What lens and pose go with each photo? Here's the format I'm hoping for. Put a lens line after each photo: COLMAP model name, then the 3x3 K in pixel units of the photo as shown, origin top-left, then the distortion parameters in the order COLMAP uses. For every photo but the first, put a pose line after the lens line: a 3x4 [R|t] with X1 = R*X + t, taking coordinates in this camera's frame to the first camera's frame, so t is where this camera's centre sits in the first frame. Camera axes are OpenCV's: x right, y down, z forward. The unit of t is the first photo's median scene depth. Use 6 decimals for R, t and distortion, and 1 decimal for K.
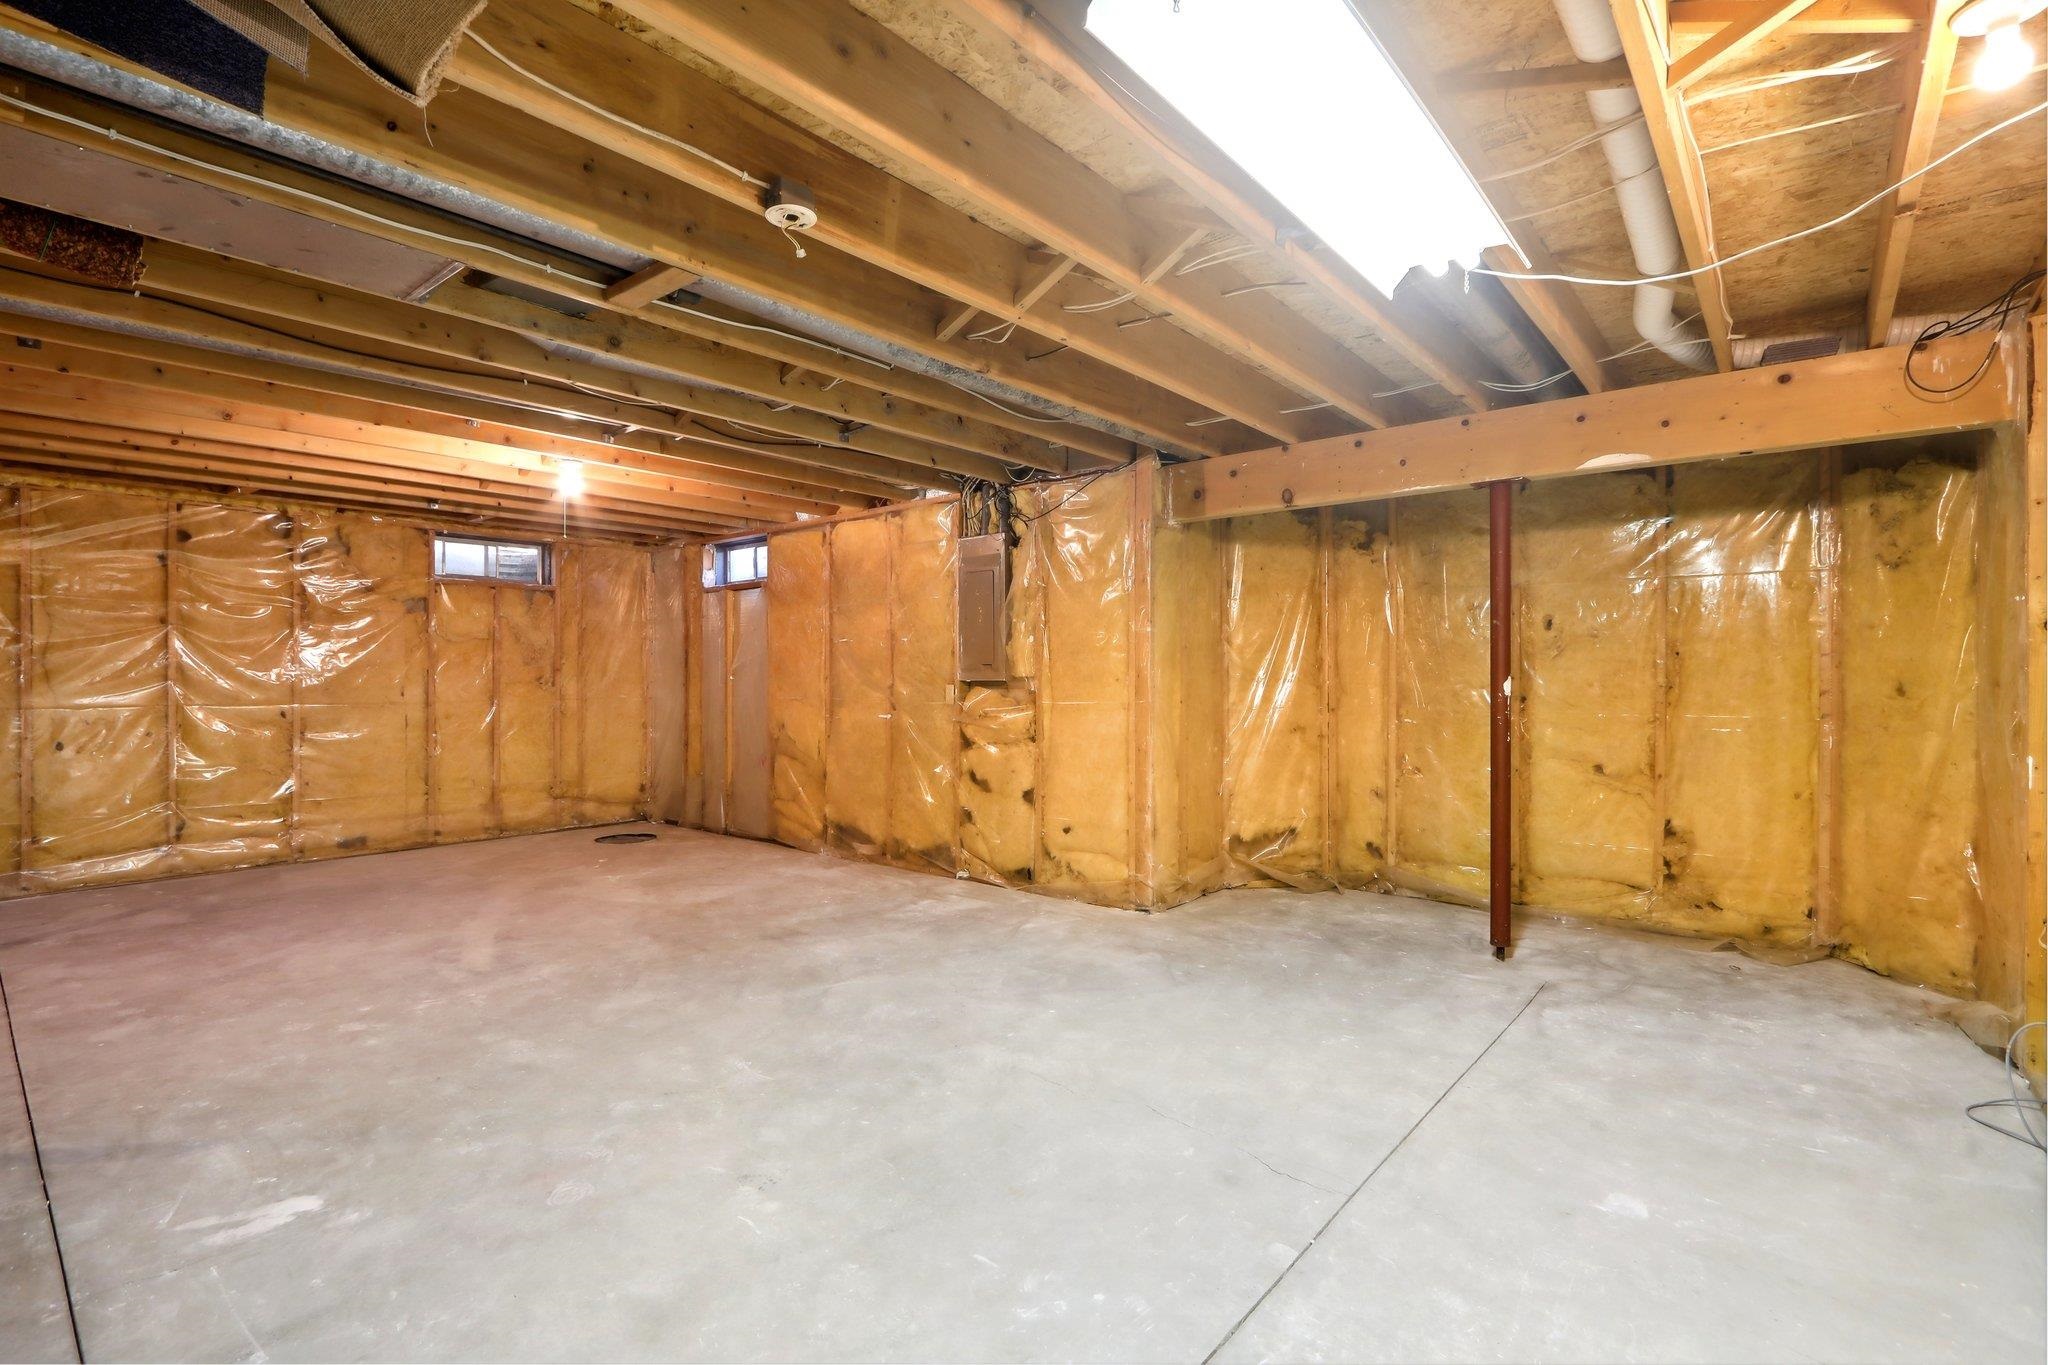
lens RADIAL K [[946.7, 0, 1017.4], [0, 946.7, 681.8], [0, 0, 1]] dist [-0.013883, 0.002710]
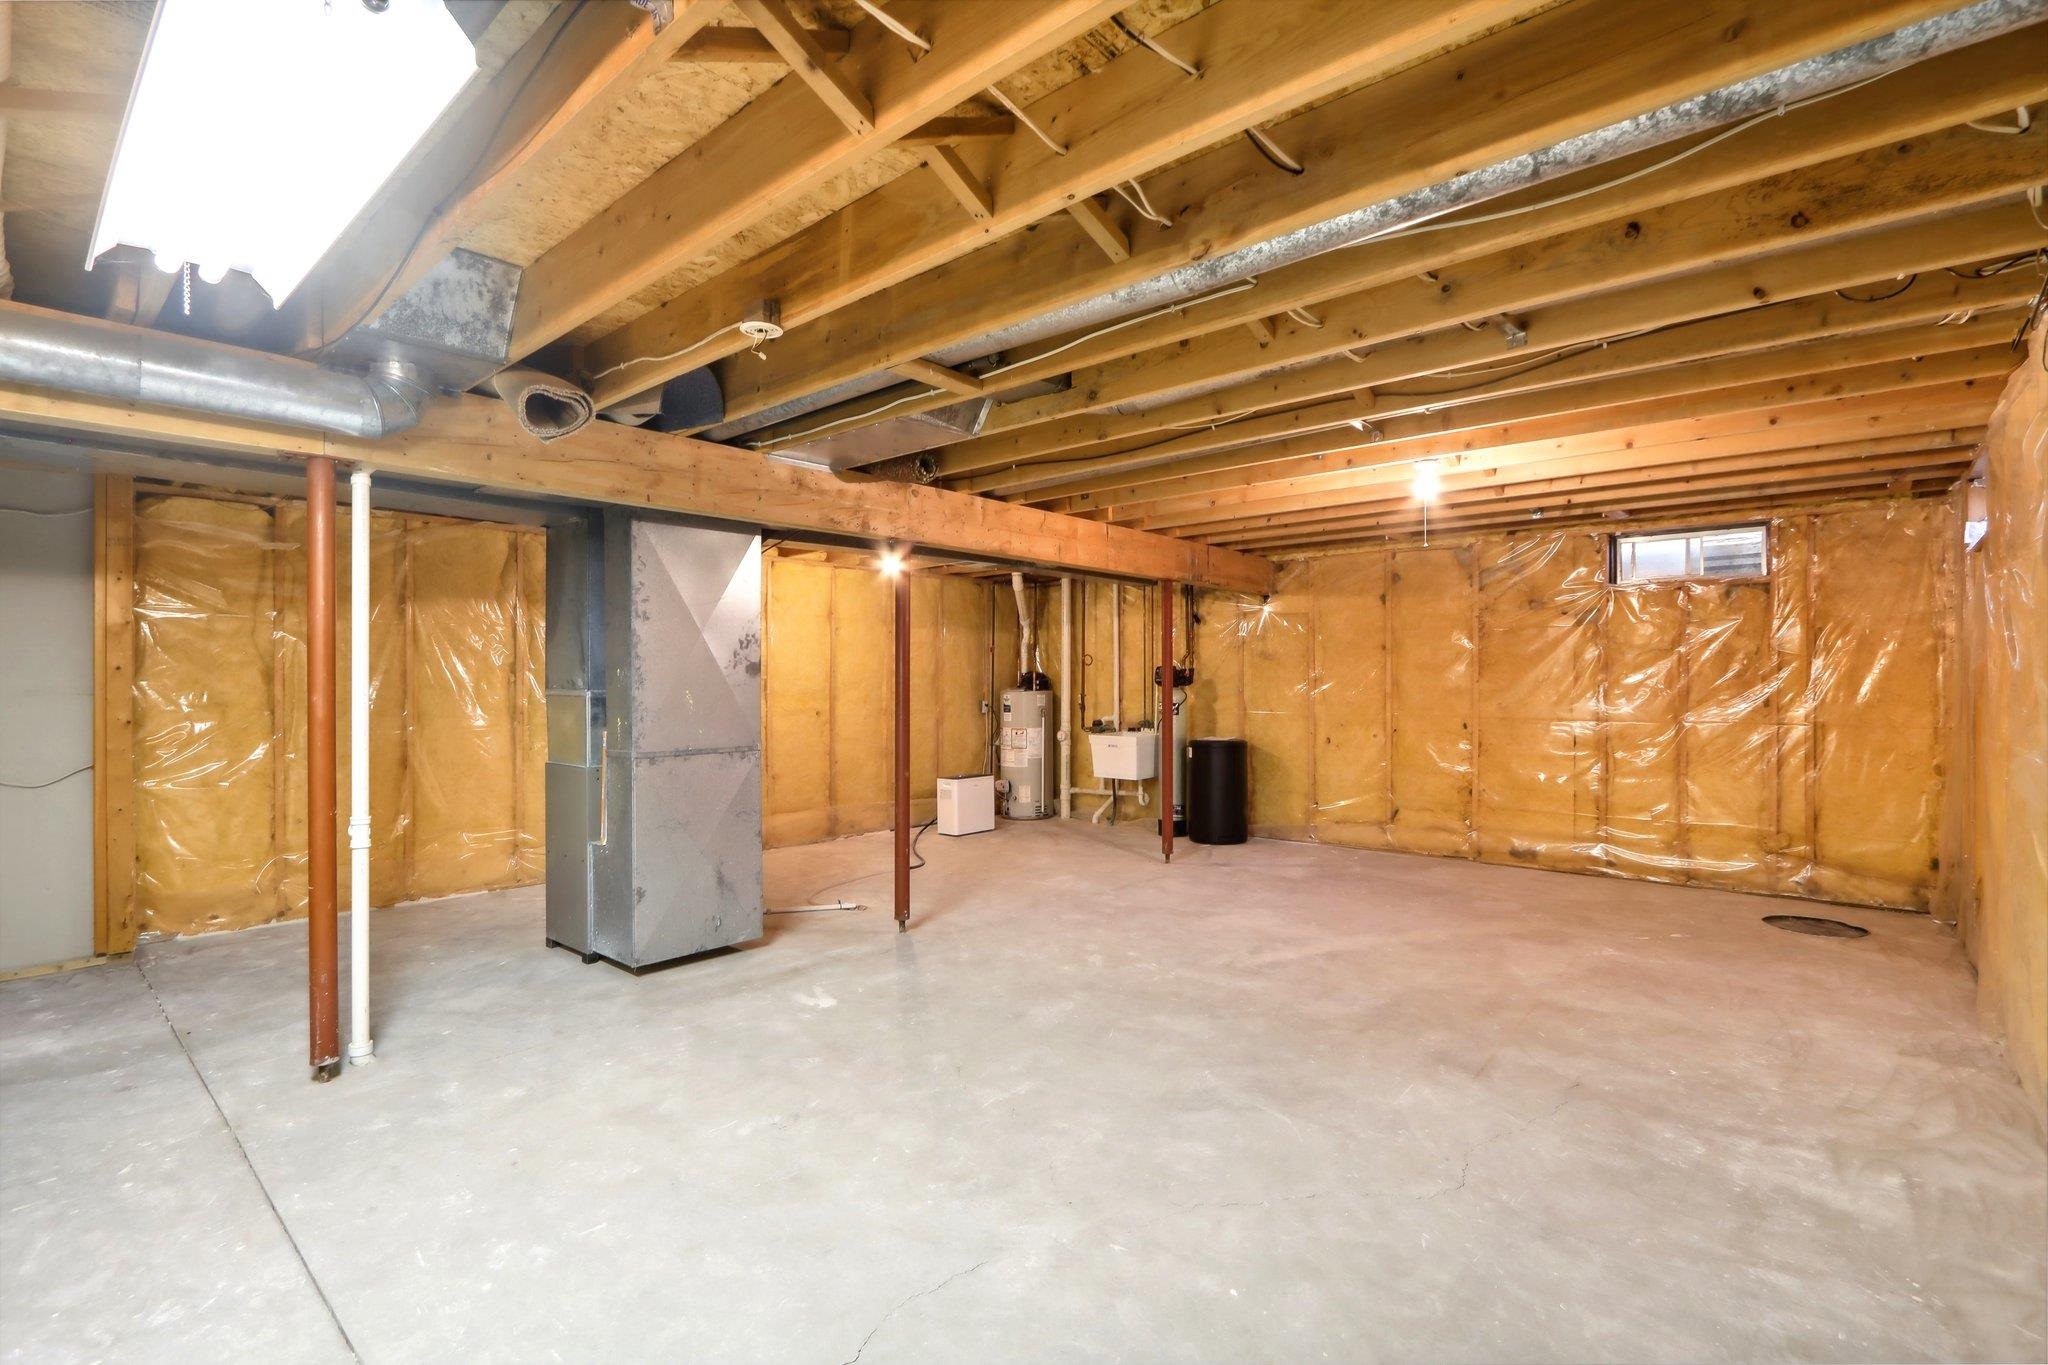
lens RADIAL K [[946.7, 0, 1017.4], [0, 946.7, 681.8], [0, 0, 1]] dist [-0.013883, 0.002710]
pose [[-0.026273, 0.000837, -0.999654, 0.615009], [-0.003870, 0.999992, 0.000939, -0.028434], [0.999647, 0.003894, -0.026270, 0.870255]]
